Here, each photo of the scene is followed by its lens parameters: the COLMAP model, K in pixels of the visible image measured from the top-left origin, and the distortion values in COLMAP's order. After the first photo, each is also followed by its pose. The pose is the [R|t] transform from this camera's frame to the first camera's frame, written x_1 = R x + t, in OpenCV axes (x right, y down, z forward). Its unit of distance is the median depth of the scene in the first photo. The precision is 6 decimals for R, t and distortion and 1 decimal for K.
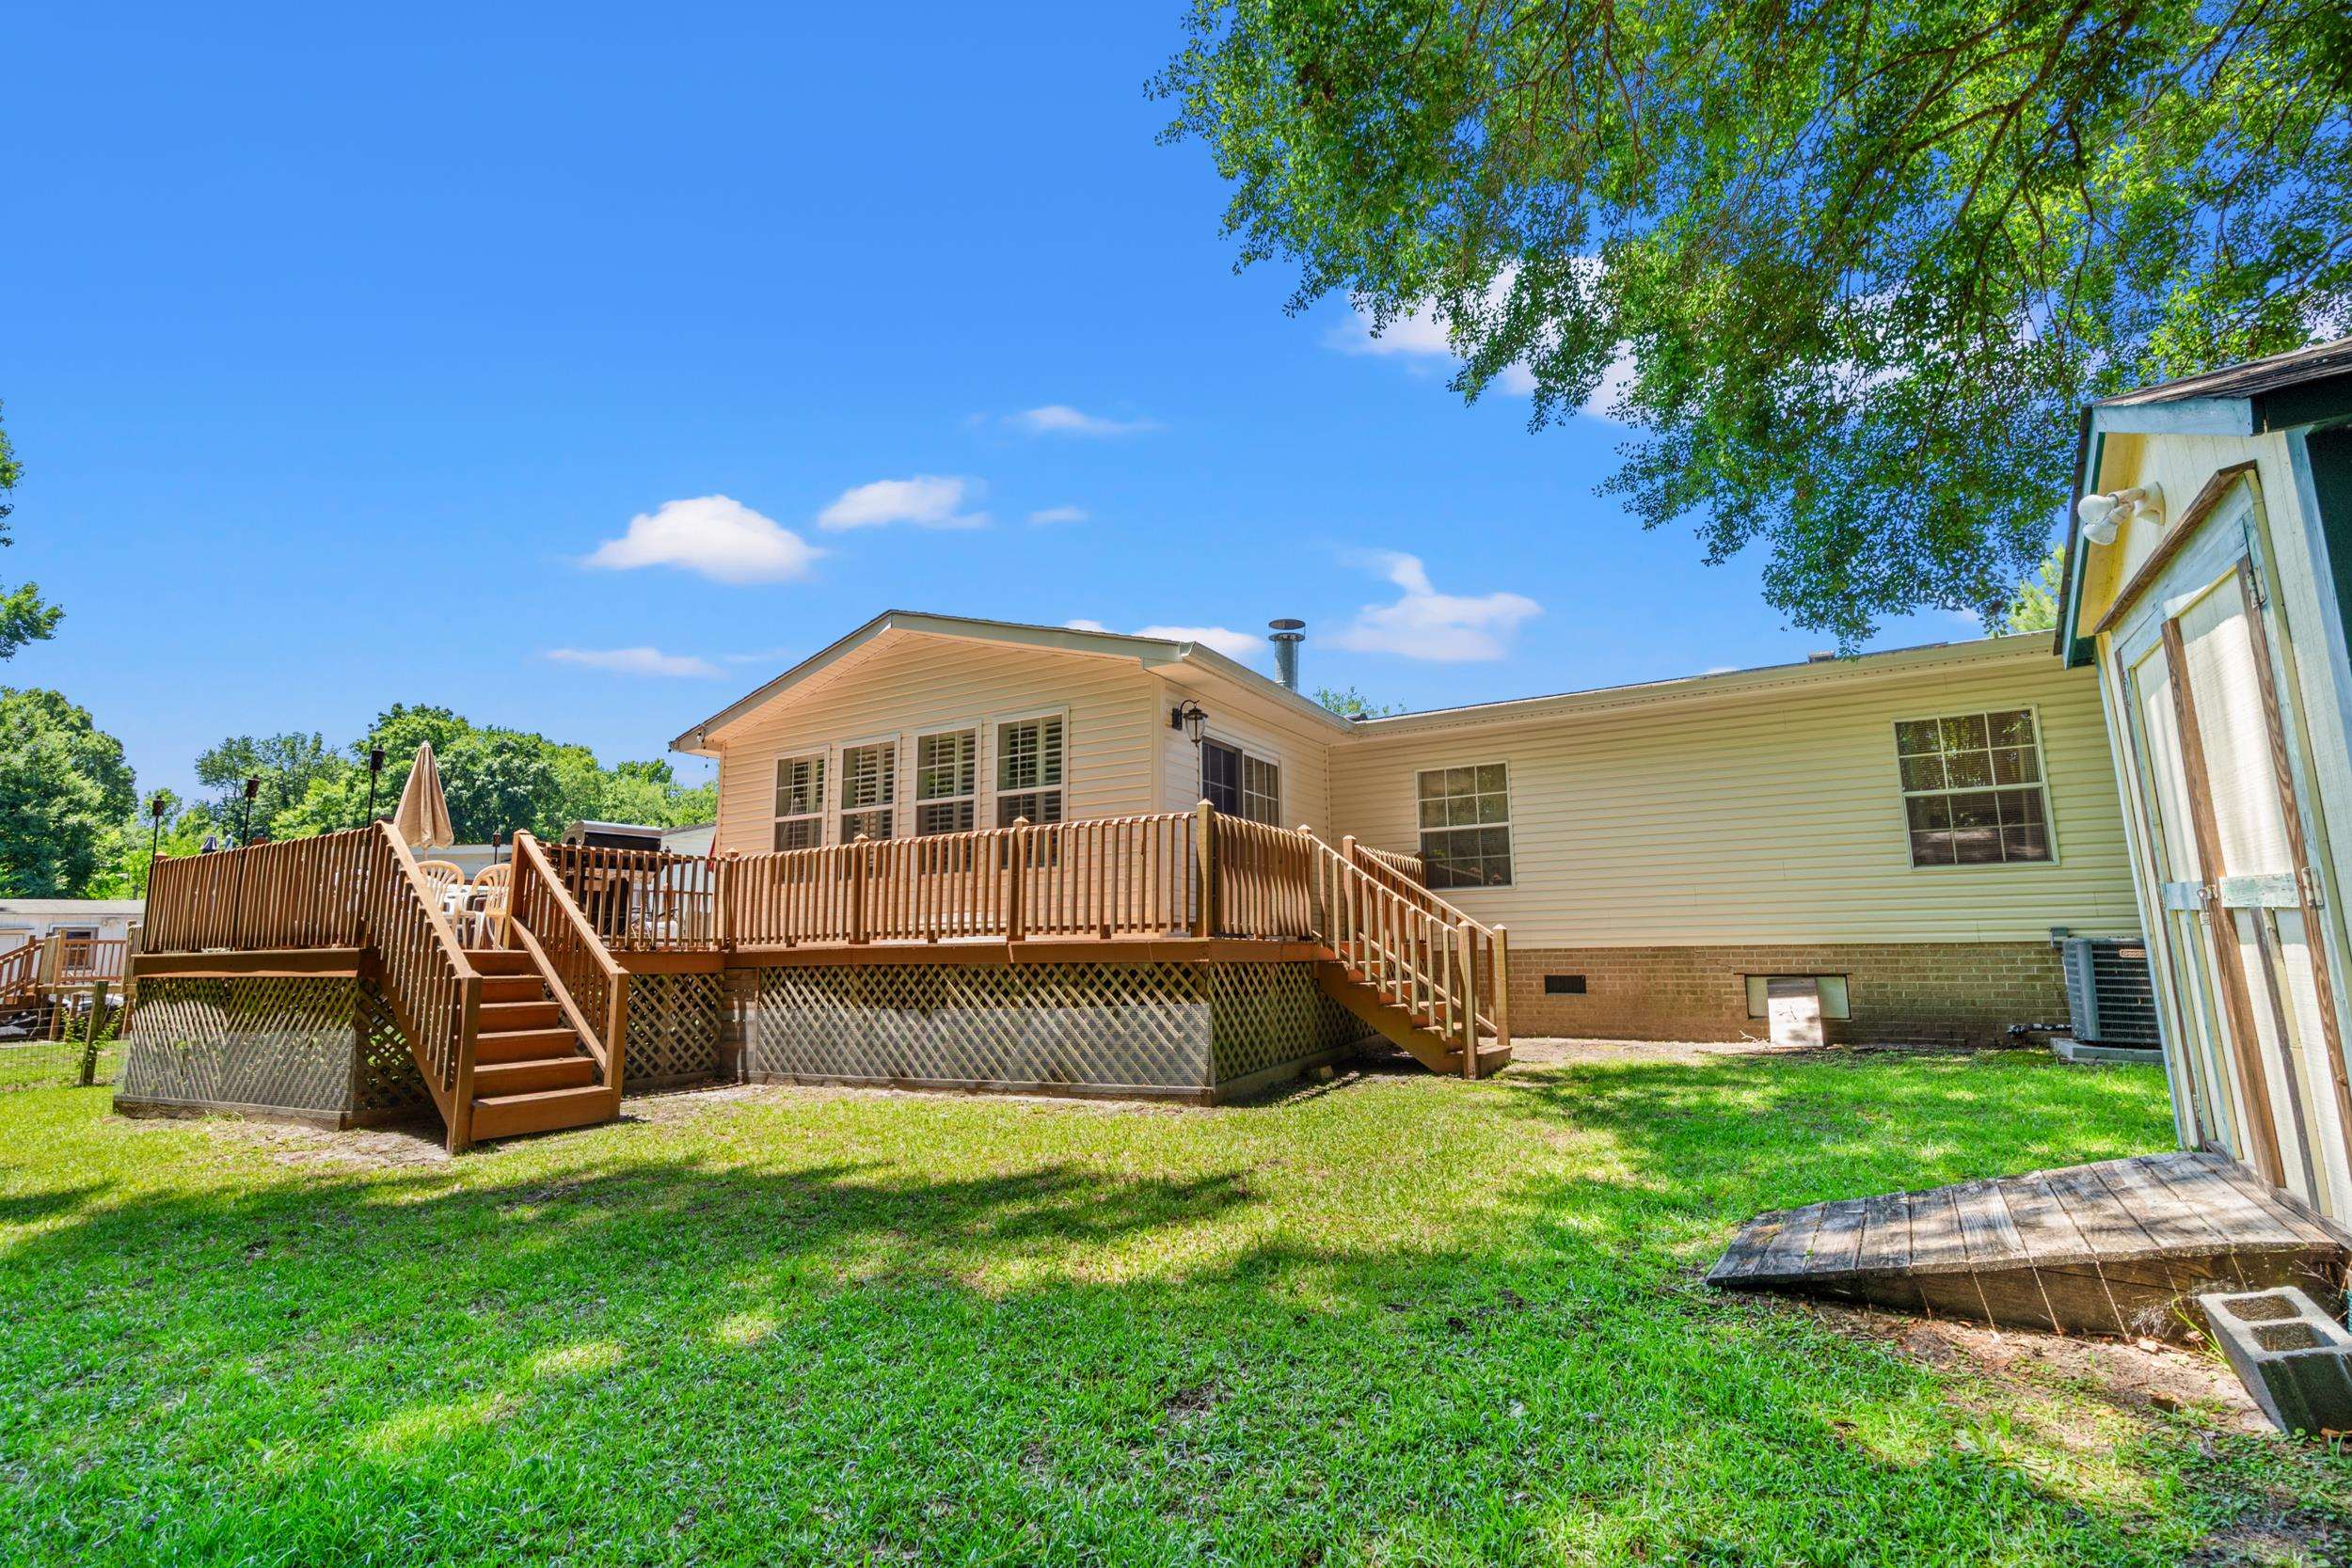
lens RADIAL K [[1066.5, 0, 1179.7], [0, 1066.5, 789.9], [0, 0, 1]] dist [0.001356, 0.001684]
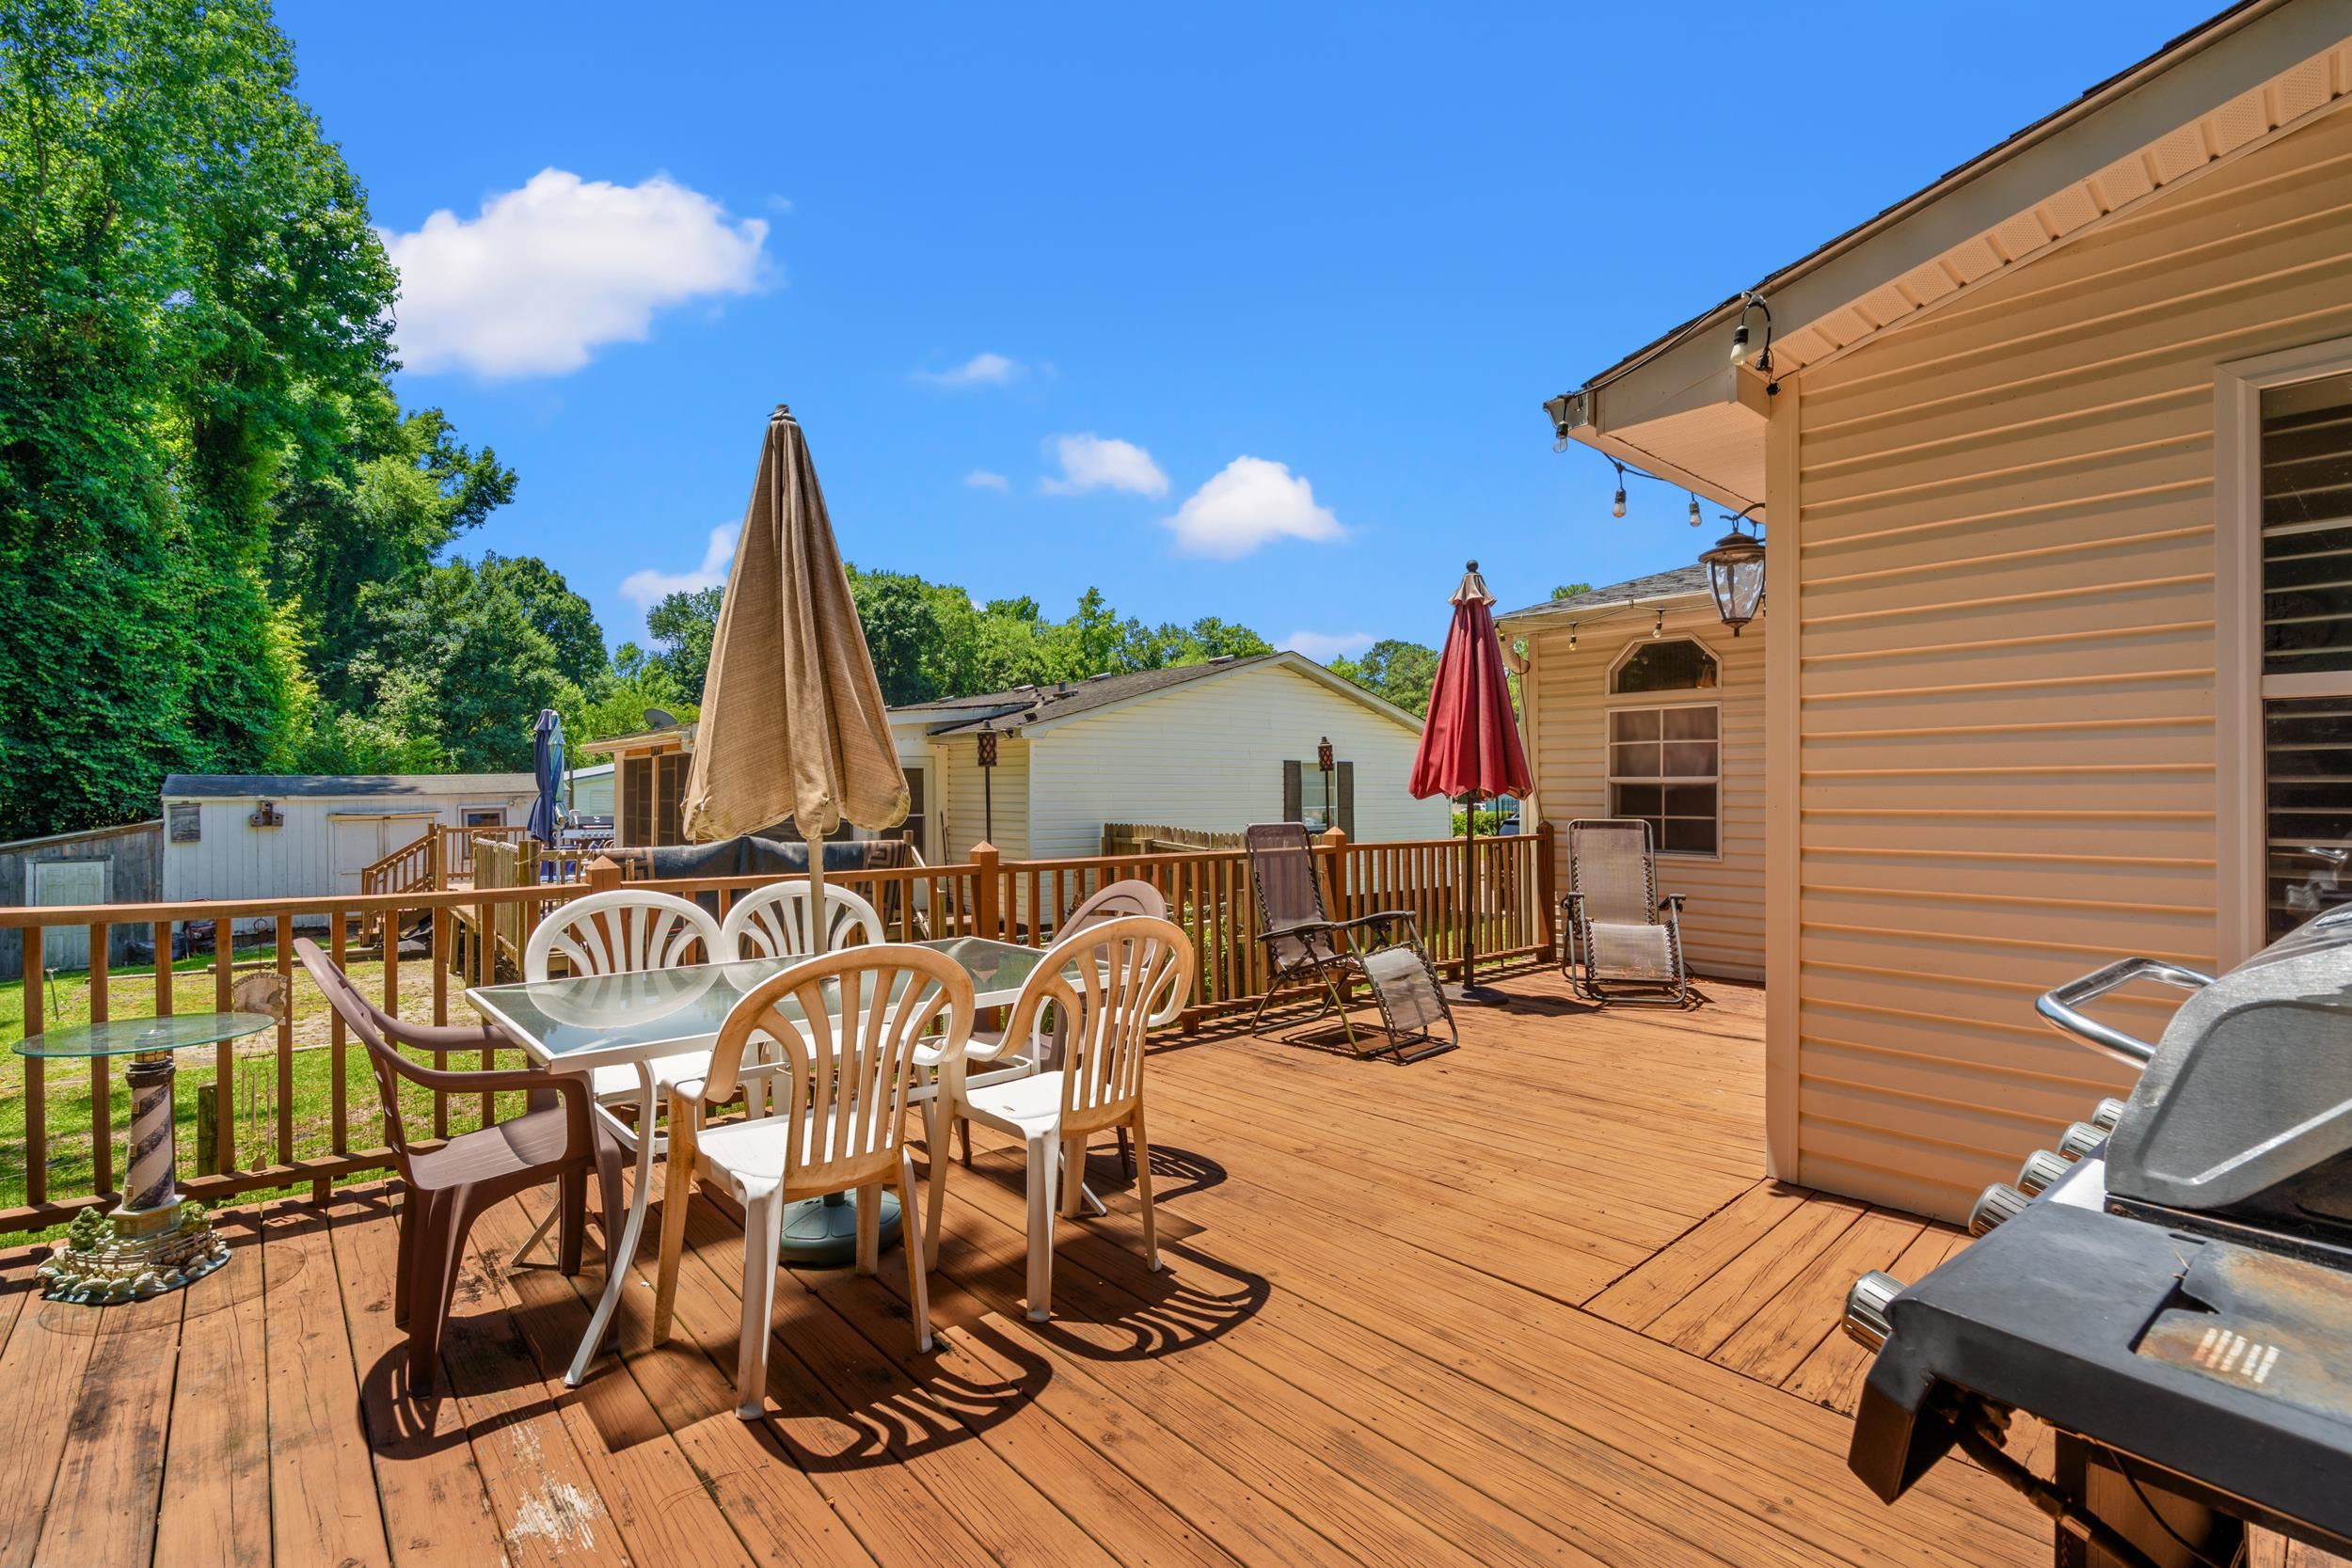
lens RADIAL K [[1066.5, 0, 1179.7], [0, 1066.5, 789.9], [0, 0, 1]] dist [0.001356, 0.001684]
pose [[0.955152, 0.007820, -0.296014, -0.069476], [0.039879, 0.987148, 0.154755, 0.001092], [0.293420, -0.159619, 0.942564, 0.099021]]
